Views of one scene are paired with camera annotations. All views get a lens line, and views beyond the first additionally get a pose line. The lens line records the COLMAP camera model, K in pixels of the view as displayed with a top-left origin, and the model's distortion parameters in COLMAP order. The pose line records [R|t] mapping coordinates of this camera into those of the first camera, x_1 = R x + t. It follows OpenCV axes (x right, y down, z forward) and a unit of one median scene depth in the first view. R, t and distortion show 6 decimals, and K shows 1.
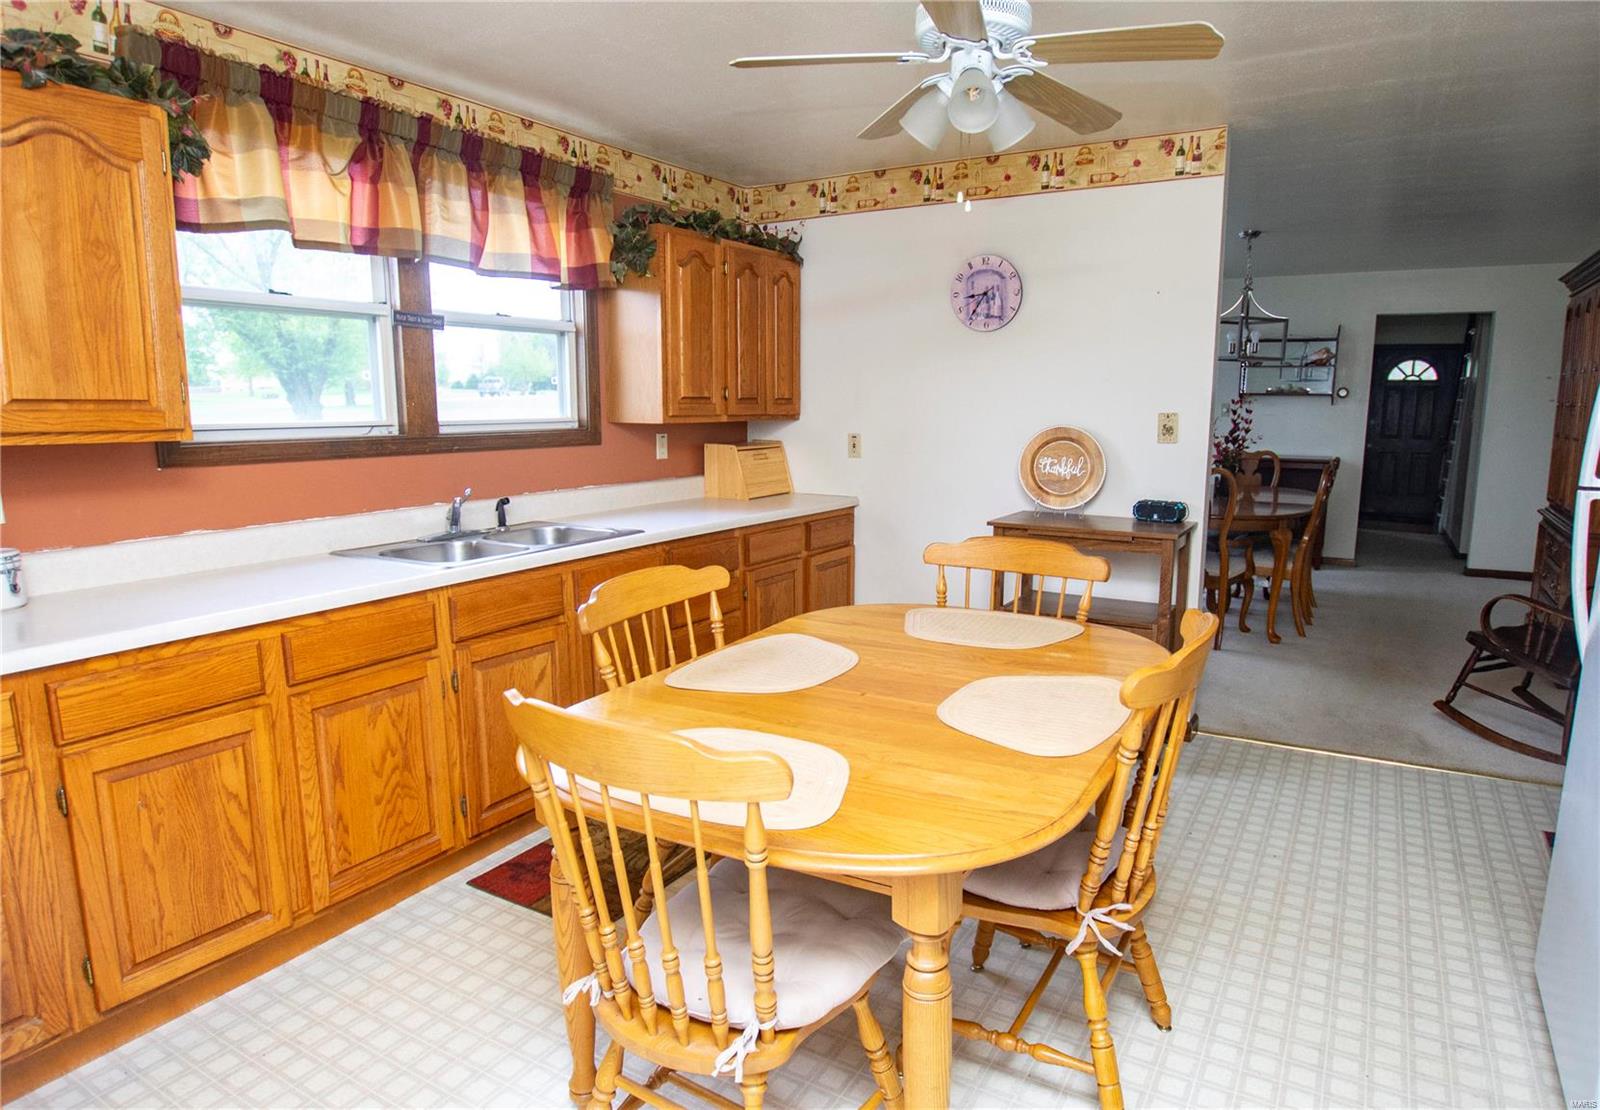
lens RADIAL K [[966.2, 0, 854.4], [0, 966.2, 560.9], [0, 0, 1]] dist [-0.028293, 0.004447]
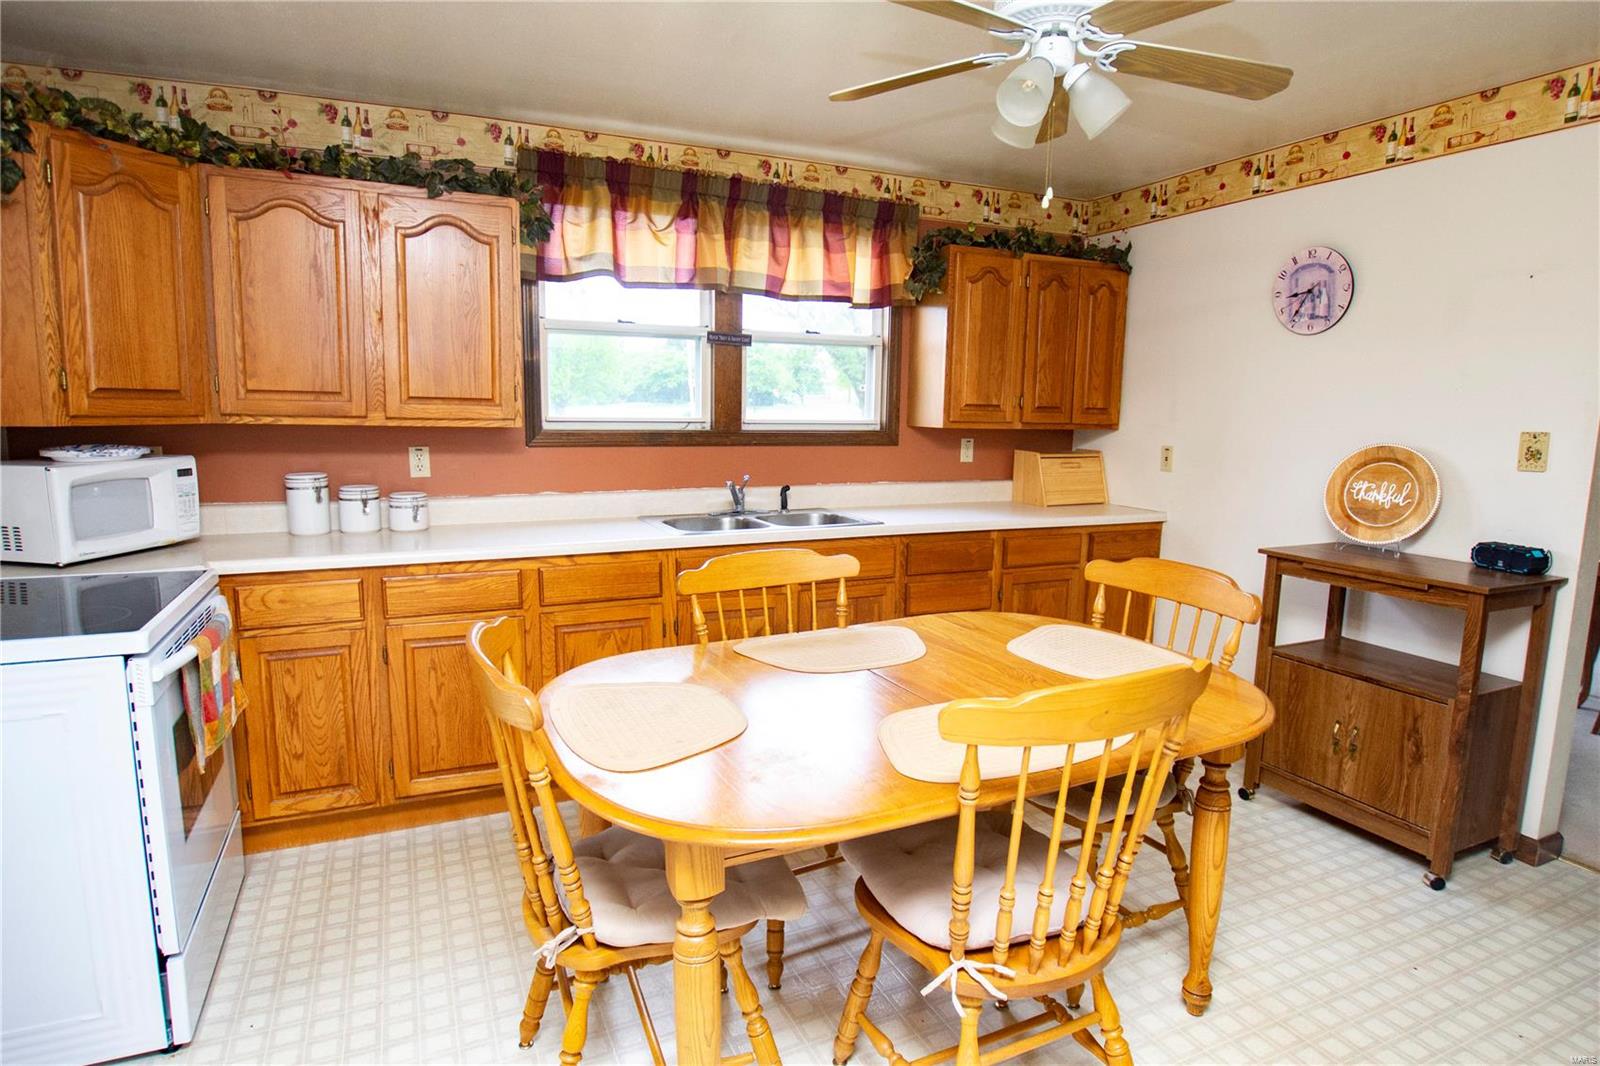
lens RADIAL K [[897.8, 0, 798.3], [0, 897.8, 538.4], [0, 0, 1]] dist [-0.028970, 0.004936]
pose [[0.810116, 0.095399, -0.578455, 0.300996], [-0.109807, 0.993901, 0.010133, -0.013320], [0.575894, 0.055309, 0.815651, 0.104255]]
